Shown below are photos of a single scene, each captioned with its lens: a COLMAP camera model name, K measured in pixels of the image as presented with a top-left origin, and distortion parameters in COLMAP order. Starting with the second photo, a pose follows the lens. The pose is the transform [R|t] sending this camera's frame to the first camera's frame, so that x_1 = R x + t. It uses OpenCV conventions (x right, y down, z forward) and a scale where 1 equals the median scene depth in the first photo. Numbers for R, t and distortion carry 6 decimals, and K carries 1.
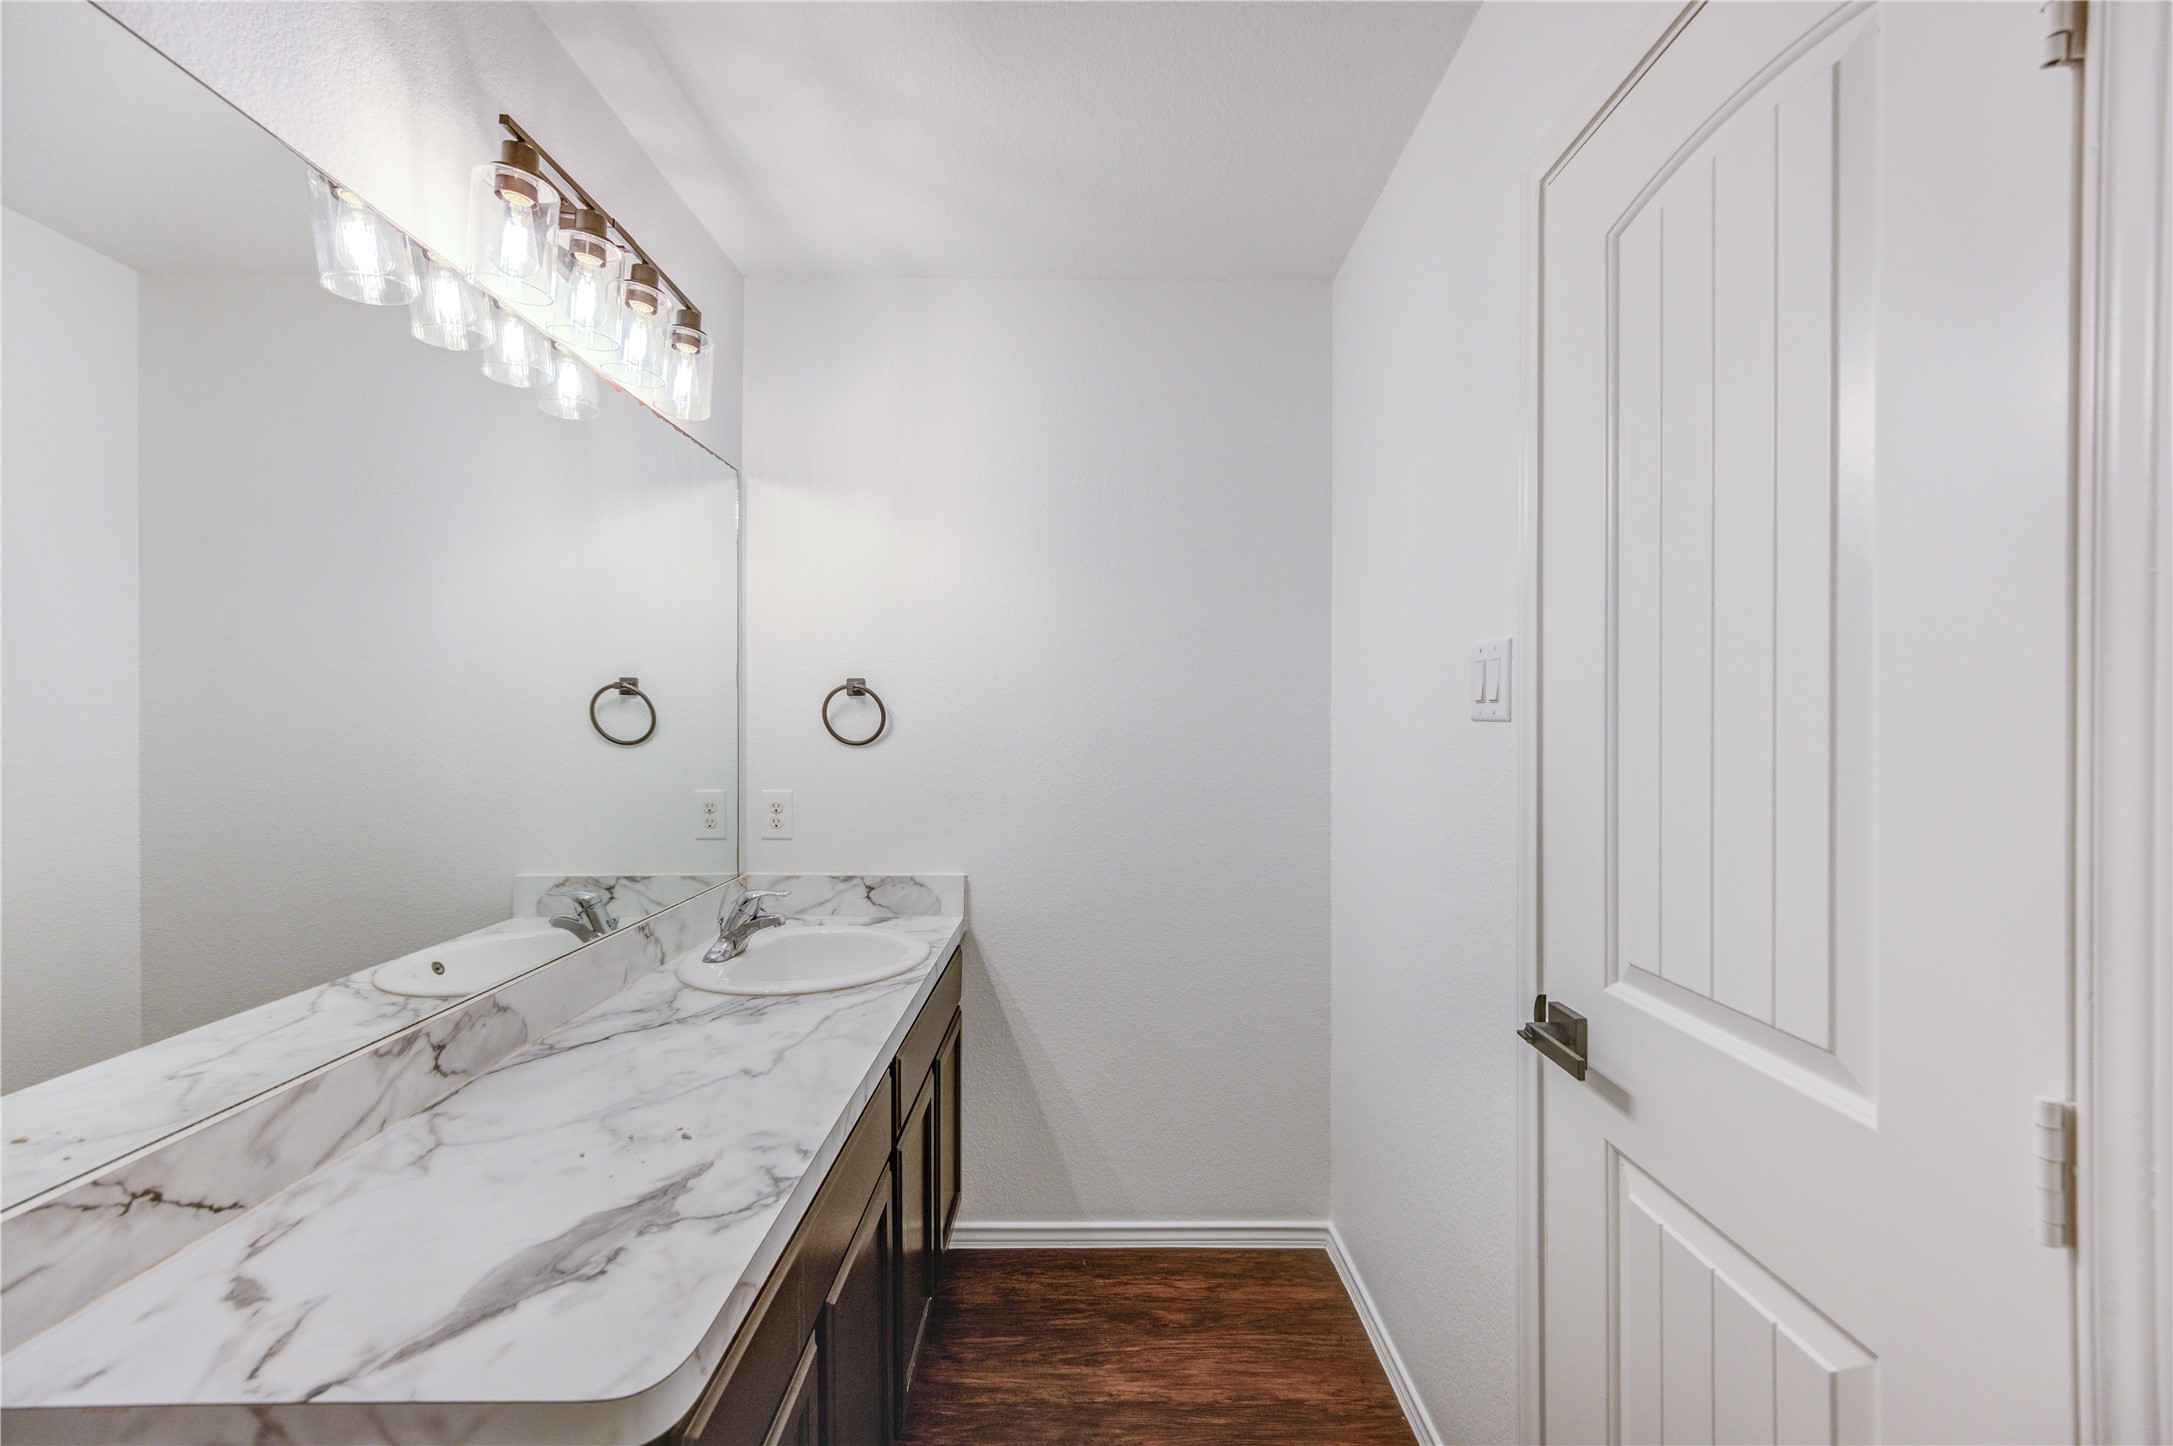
lens RADIAL K [[838.9, 0, 1077.4], [0, 838.9, 732.7], [0, 0, 1]] dist [0.000176, 0.000269]
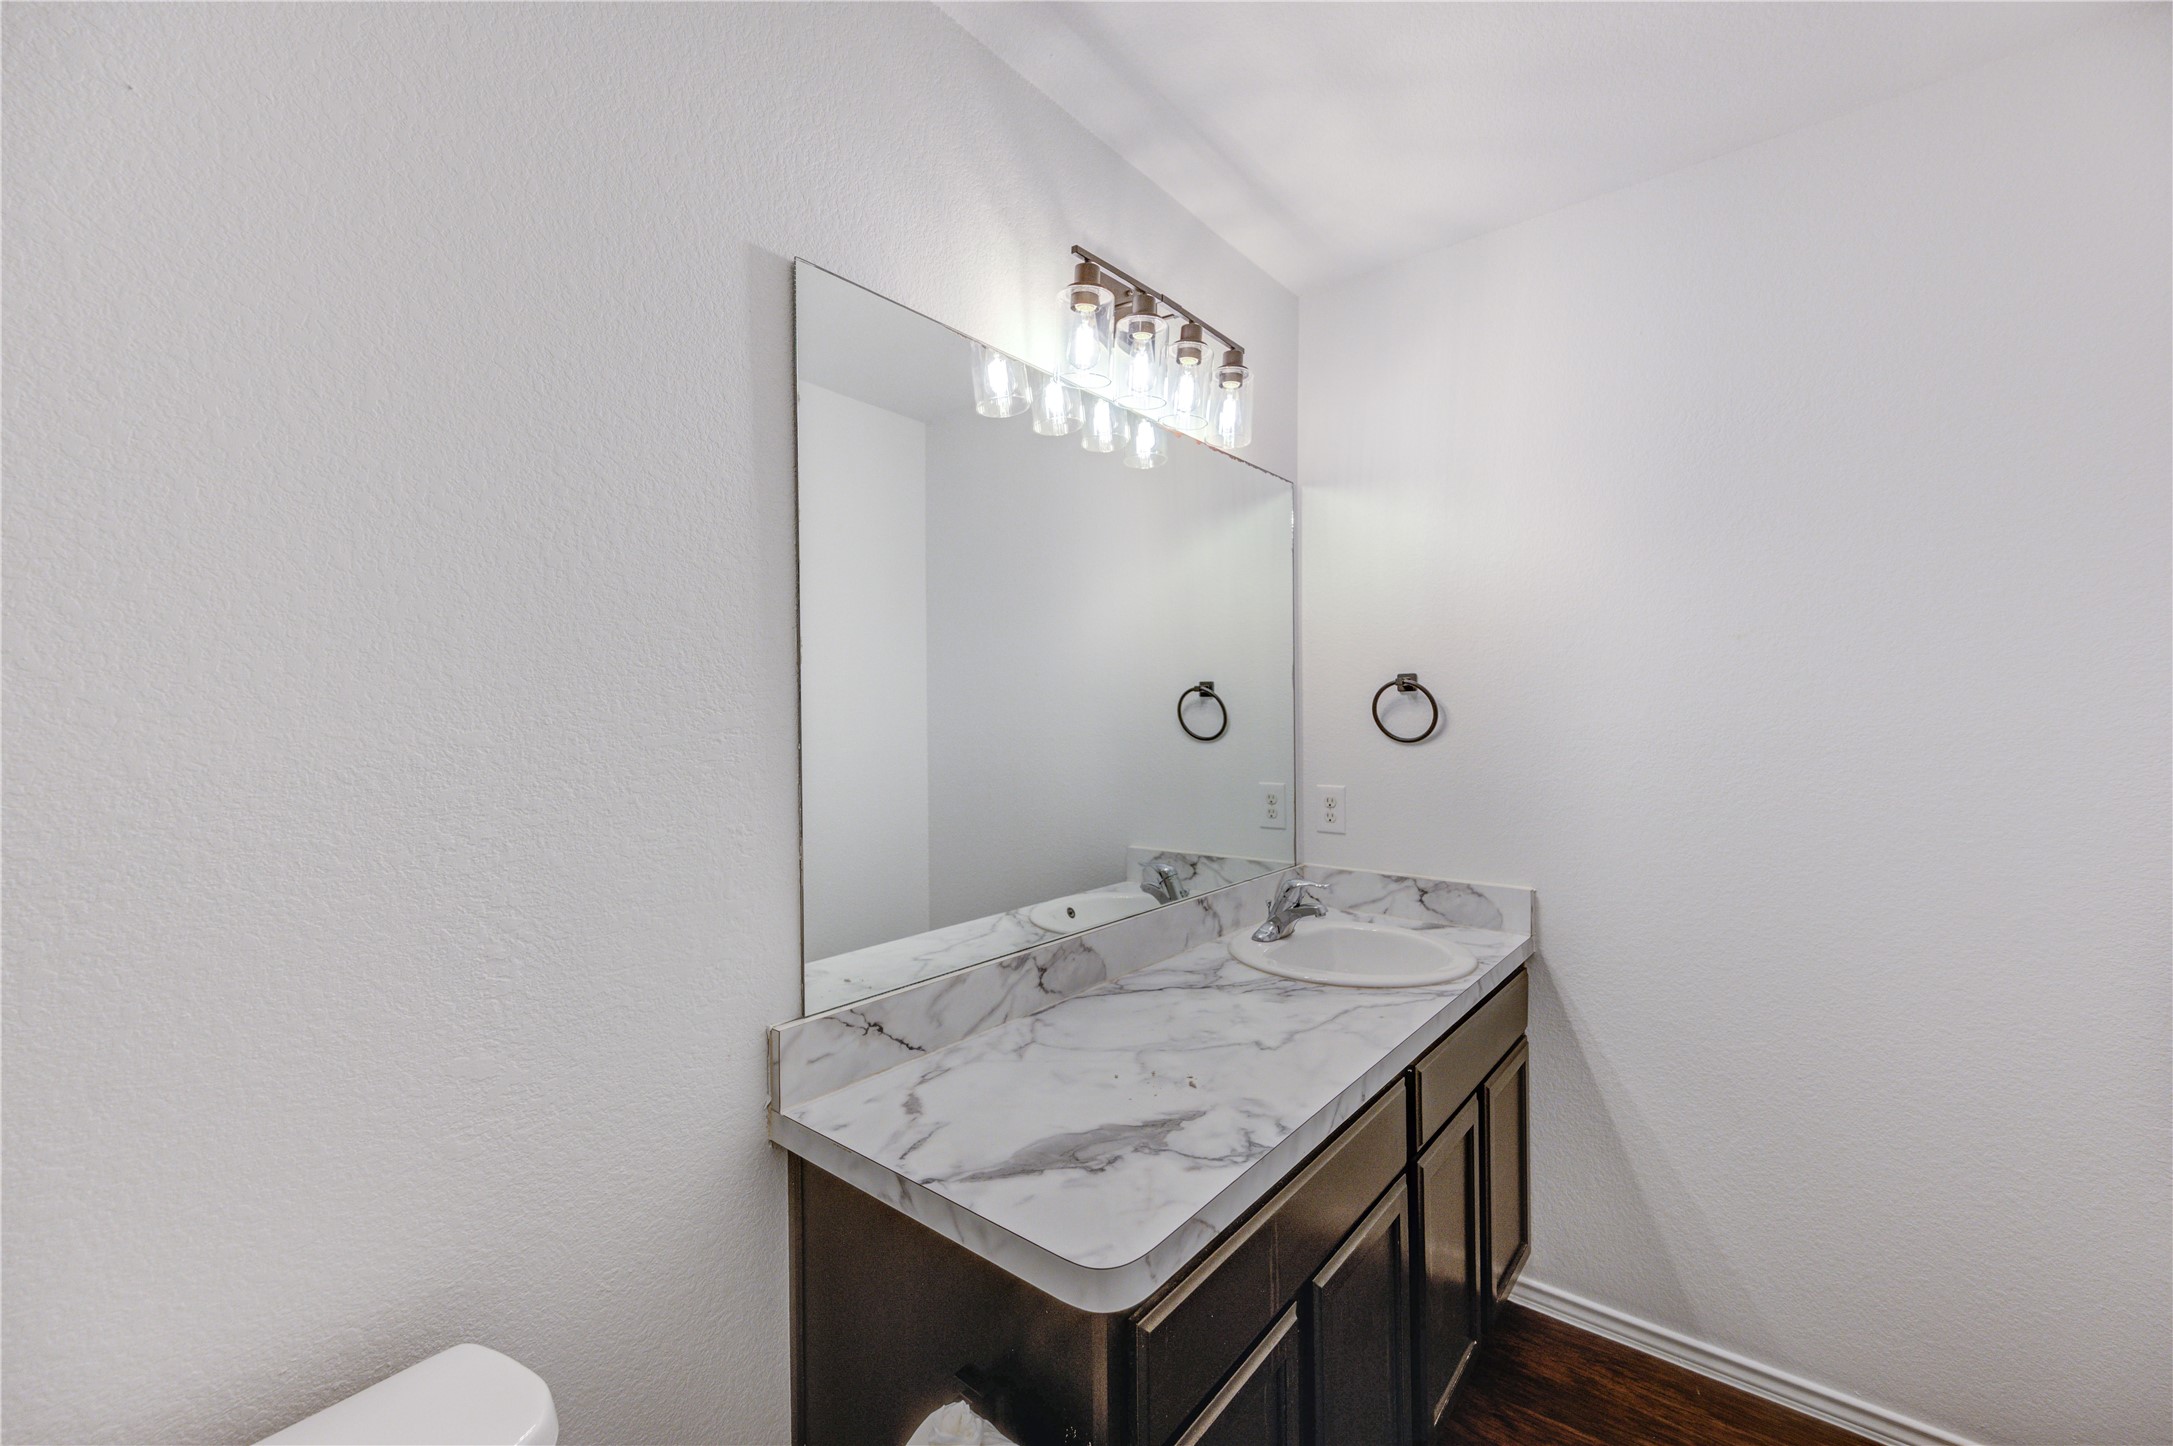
lens RADIAL K [[850.5, 0, 1101.5], [0, 850.5, 728.2], [0, 0, 1]] dist [0.002647, -0.000268]
pose [[0.780727, -0.000697, -0.624872, 0.117548], [0.000375, 1.000000, -0.000648, -0.002454], [0.624872, 0.000272, 0.780727, 0.012967]]
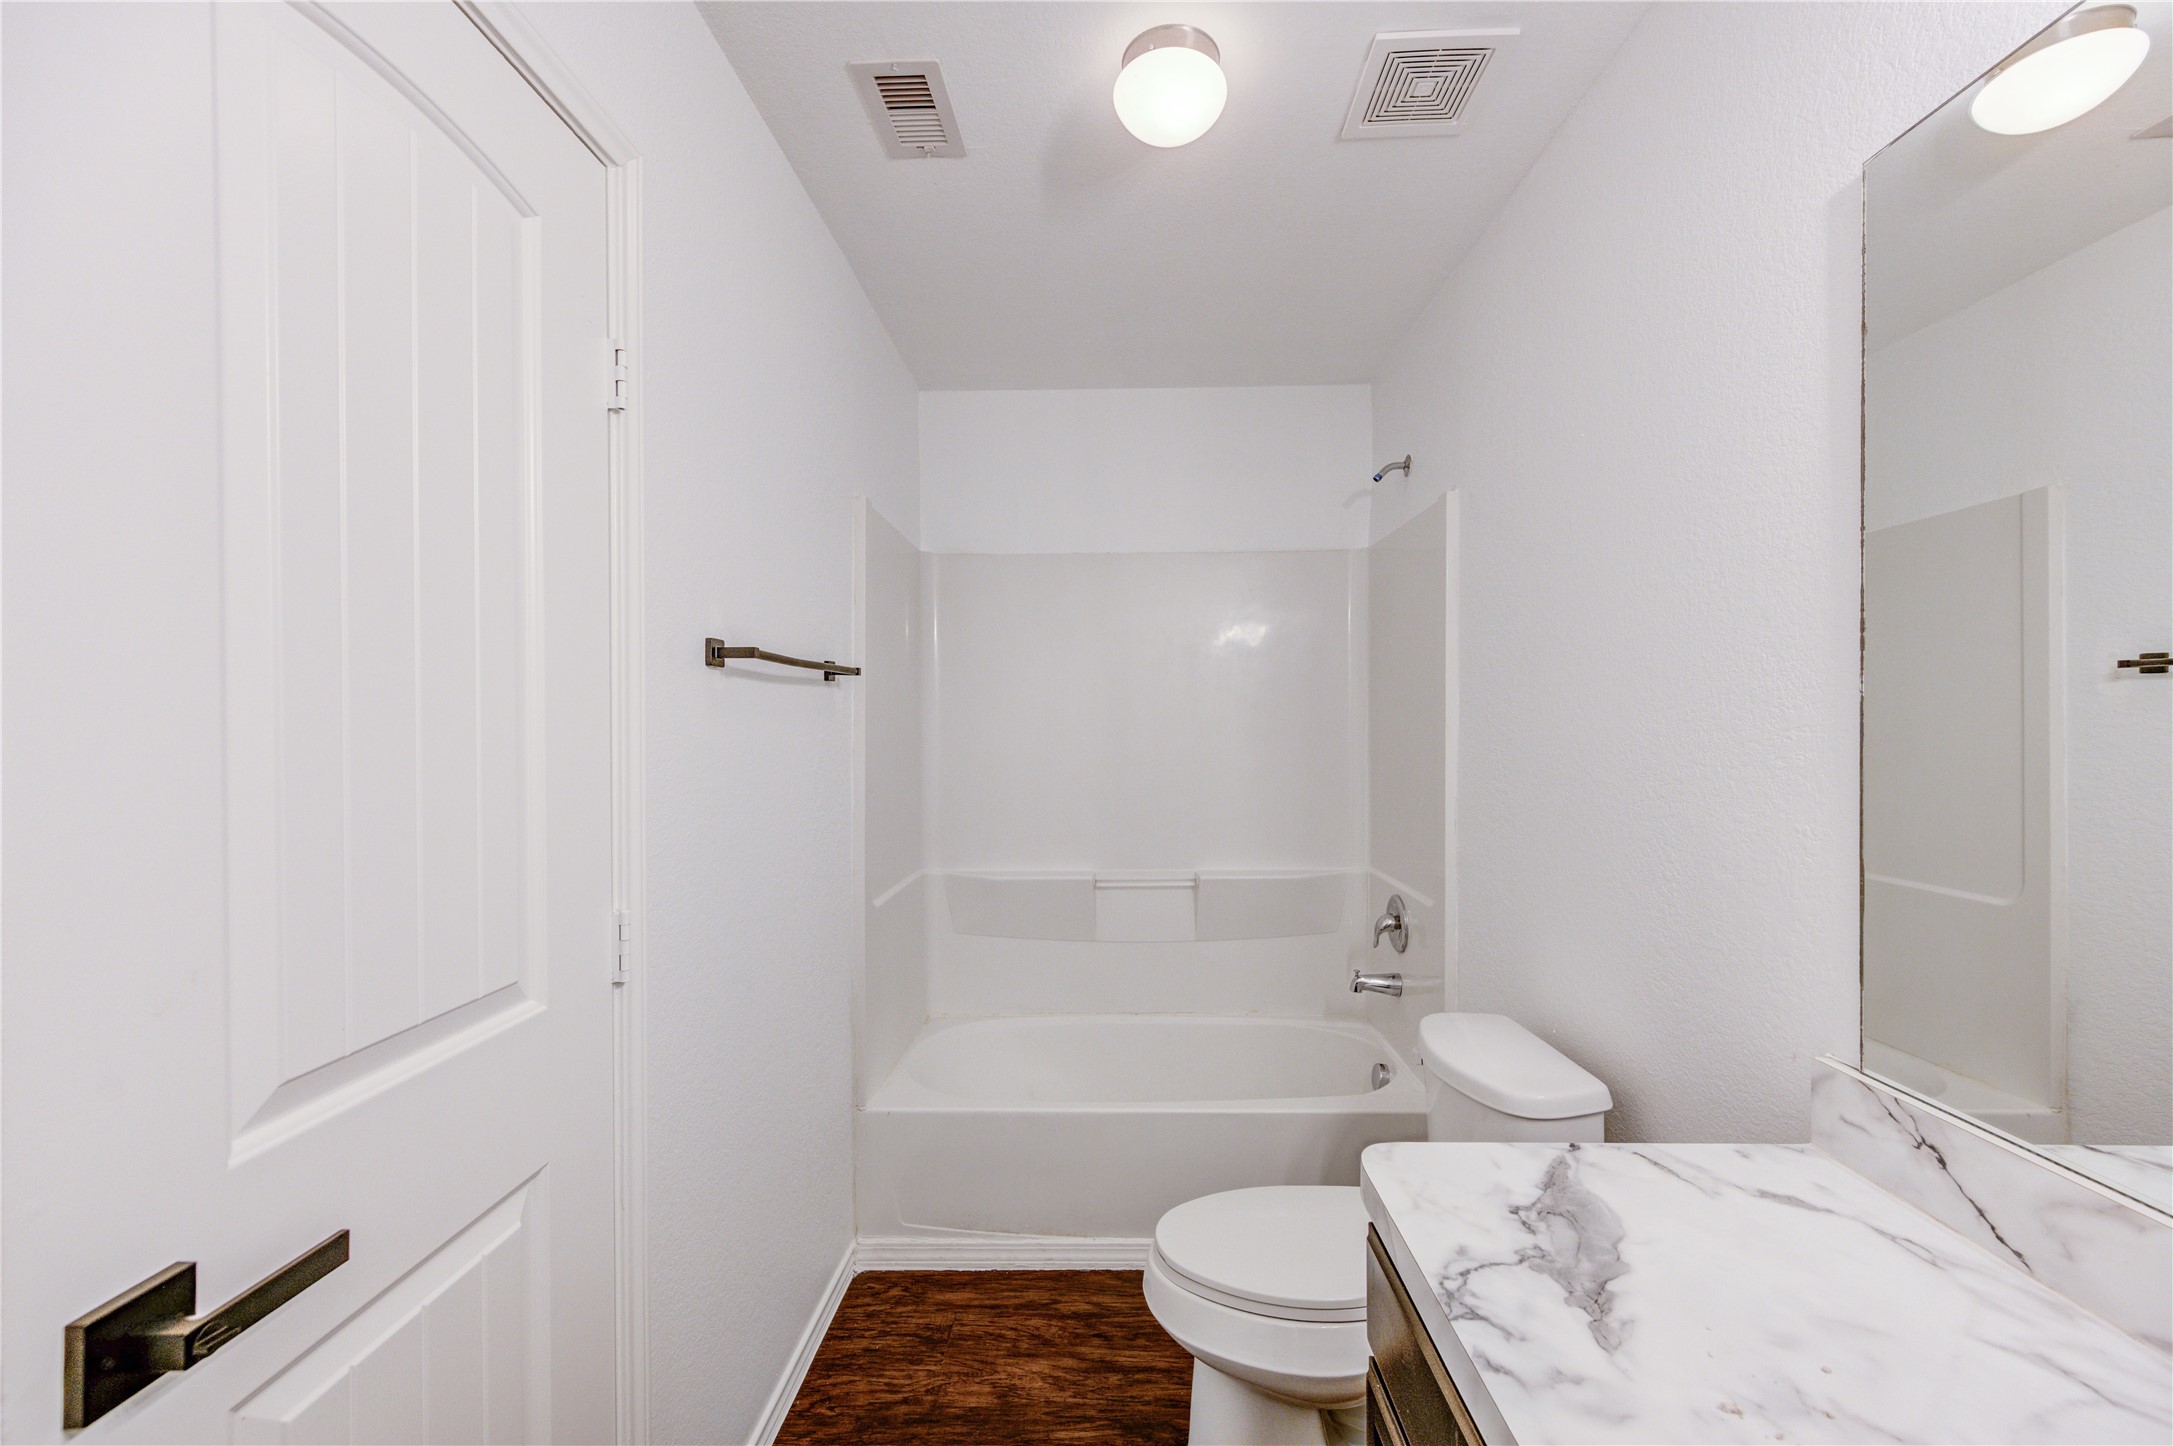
lens RADIAL K [[850.5, 0, 1101.5], [0, 850.5, 728.2], [0, 0, 1]] dist [0.002647, -0.000268]
pose [[-0.999906, 0.004985, 0.012755, -0.015989], [0.005186, 0.999862, 0.015812, -0.016303], [-0.012675, 0.015877, -0.999794, 1.173091]]
